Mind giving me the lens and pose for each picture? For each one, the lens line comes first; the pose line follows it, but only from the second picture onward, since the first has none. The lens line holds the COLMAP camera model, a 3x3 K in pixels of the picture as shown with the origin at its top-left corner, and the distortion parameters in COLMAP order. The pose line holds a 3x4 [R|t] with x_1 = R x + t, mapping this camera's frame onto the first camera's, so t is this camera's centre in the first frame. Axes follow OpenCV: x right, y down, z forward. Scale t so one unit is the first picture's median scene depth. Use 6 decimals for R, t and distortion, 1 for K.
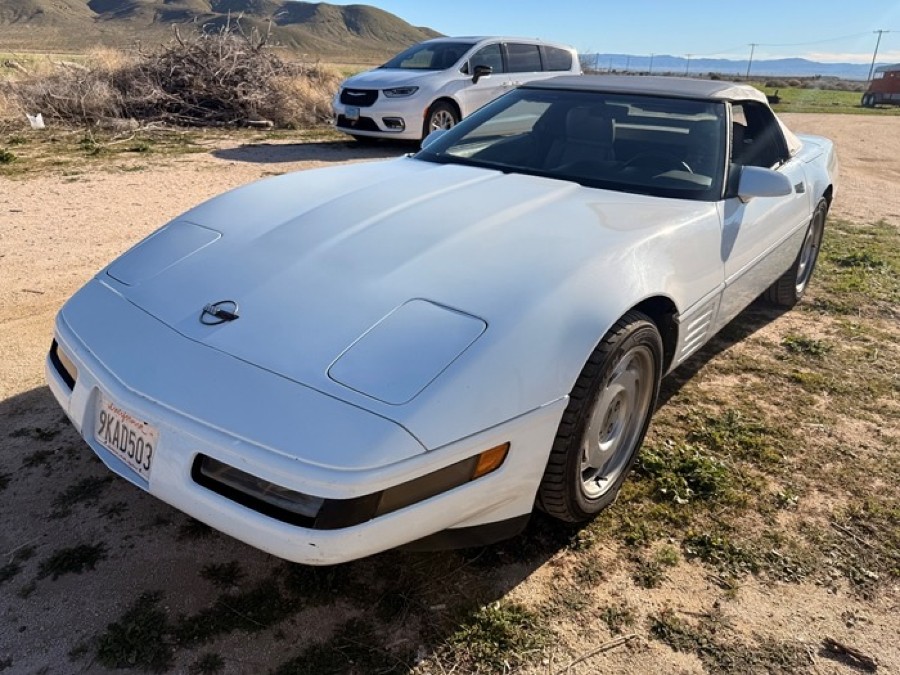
lens RADIAL K [[637.9, 0, 453.2], [0, 637.9, 342.4], [0, 0, 1]] dist [-0.008130, -0.001070]
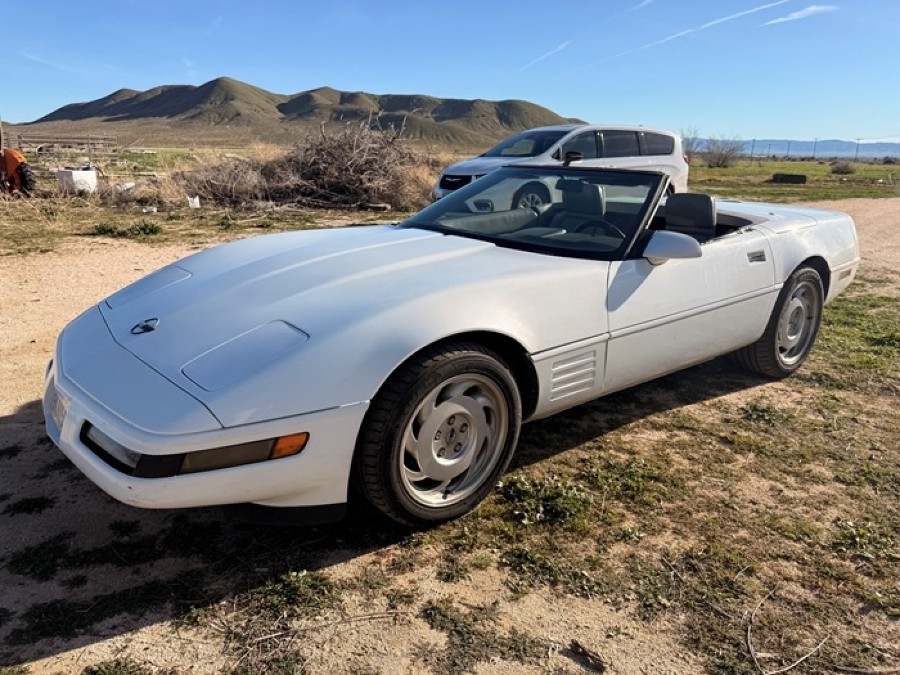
lens RADIAL K [[619.6, 0, 446.1], [0, 619.6, 371.8], [0, 0, 1]] dist [0.047292, -0.067224]
pose [[0.974342, 0.059390, -0.217095, 0.344486], [-0.075892, 0.994762, -0.068475, 0.057765], [0.211891, 0.083193, 0.973746, -0.075374]]
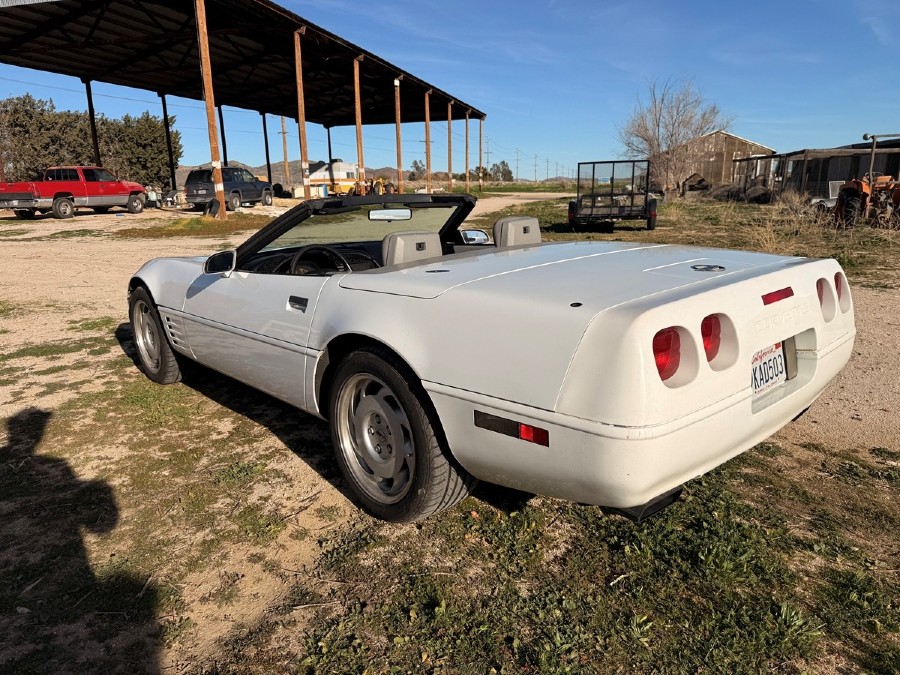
lens RADIAL K [[626.2, 0, 450.0], [0, 626.2, 337.5], [0, 0, 1]] dist [0.052600, -0.061299]
pose [[-0.153969, 0.202256, -0.967154, 1.604182], [-0.379618, 0.891592, 0.246888, -0.584937], [0.912241, 0.405162, -0.060498, 1.512722]]
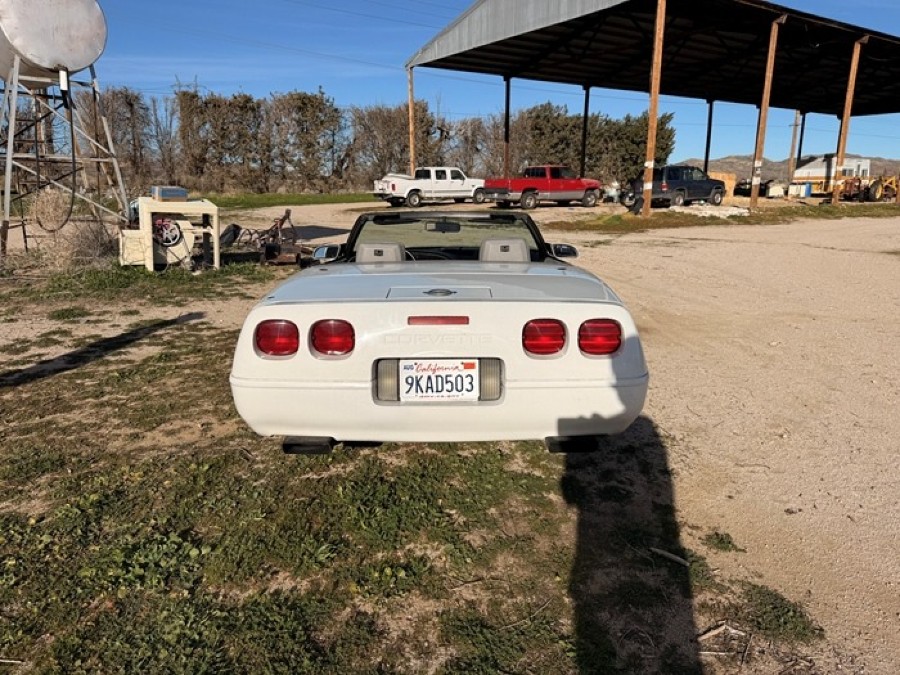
lens RADIAL K [[638.3, 0, 450.0], [0, 638.3, 337.5], [0, 0, 1]] dist [0.030708, -0.061023]
pose [[-0.778850, 0.110241, -0.617446, 1.339319], [-0.276896, 0.822872, 0.496196, -1.031539], [0.562780, 0.557431, -0.610368, 2.399789]]
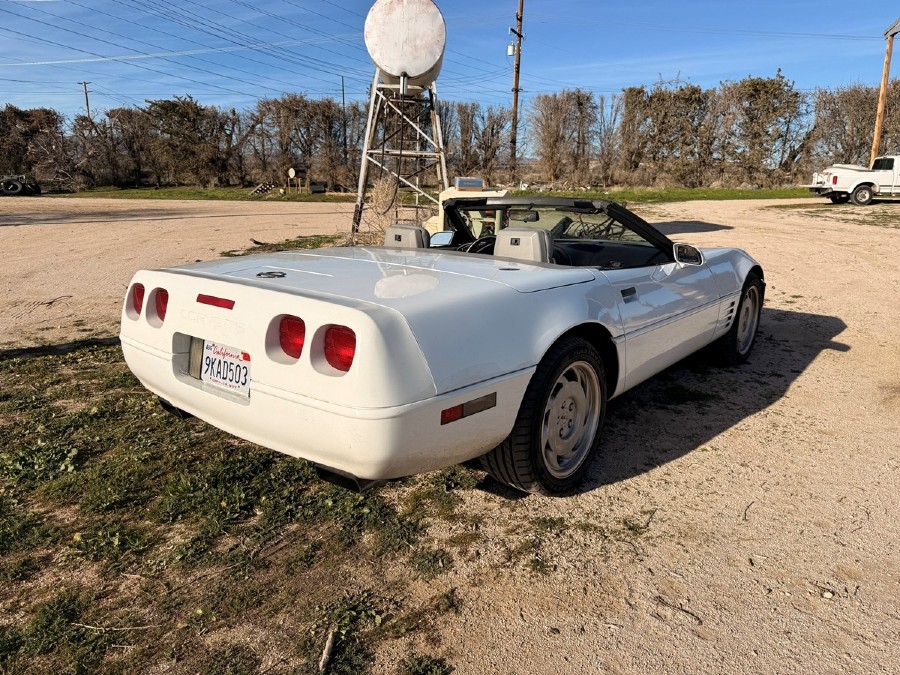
lens RADIAL K [[649.3, 0, 450.0], [0, 649.3, 337.5], [0, 0, 1]] dist [-0.009295, -0.003274]
pose [[-0.999413, -0.026268, -0.022008, 0.473812], [-0.034228, 0.796273, 0.603969, -1.095076], [0.001659, 0.604367, -0.796704, 2.545674]]
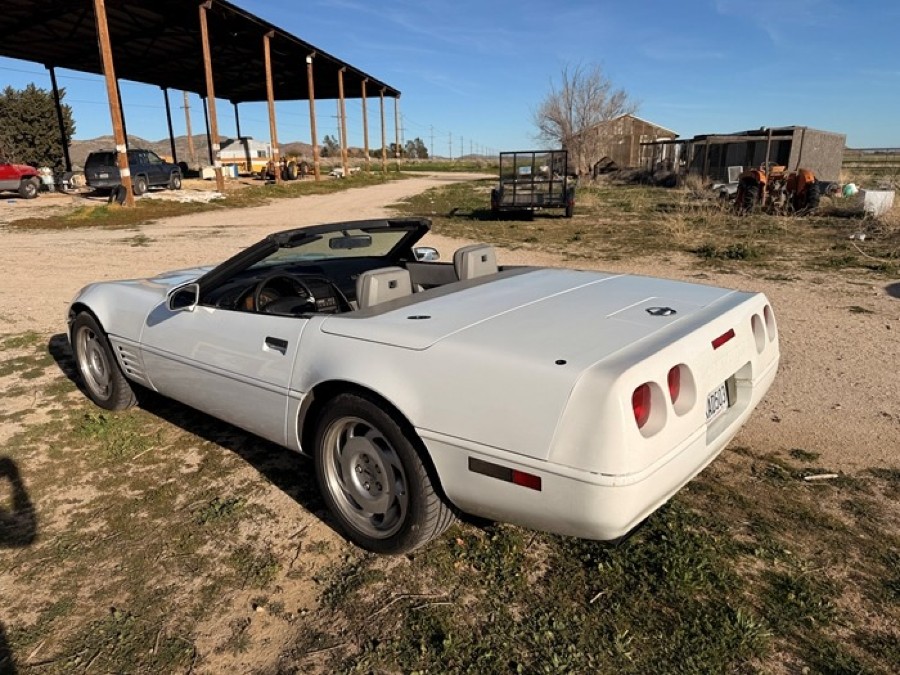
lens RADIAL K [[626.2, 0, 450.0], [0, 626.2, 337.5], [0, 0, 1]] dist [0.052600, -0.061299]
pose [[-0.024369, 0.237279, -0.971136, 1.651291], [-0.382878, 0.895140, 0.228318, -0.648769], [0.923478, 0.377390, 0.069035, 1.394201]]
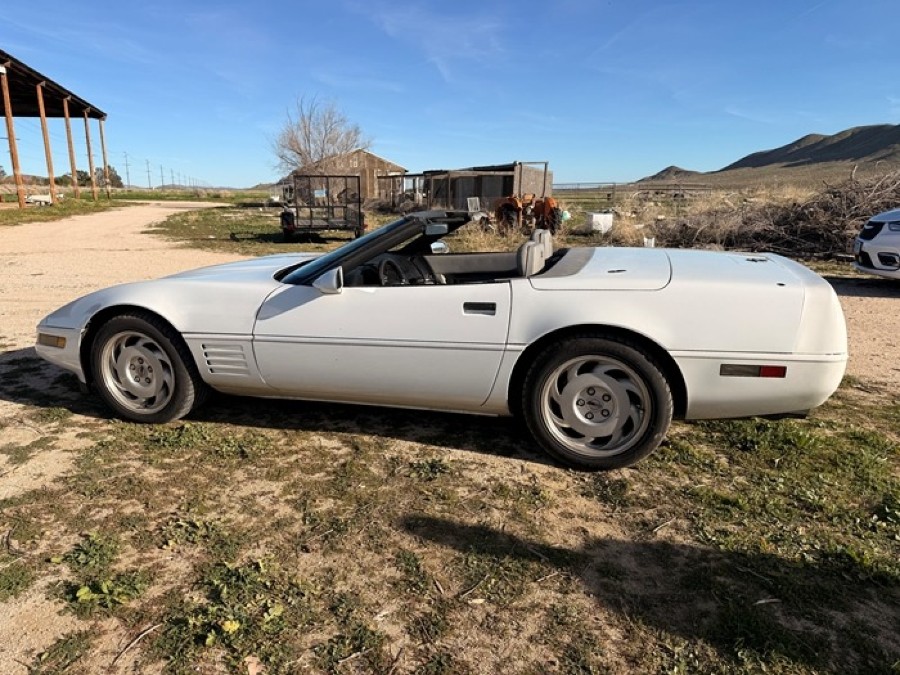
lens RADIAL K [[621.1, 0, 446.5], [0, 621.1, 340.6], [0, 0, 1]] dist [0.057907, -0.073278]
pose [[0.394837, 0.179360, -0.901074, 1.665624], [-0.351635, 0.935585, 0.032148, -0.252779], [0.848797, 0.304155, 0.432472, 0.684069]]
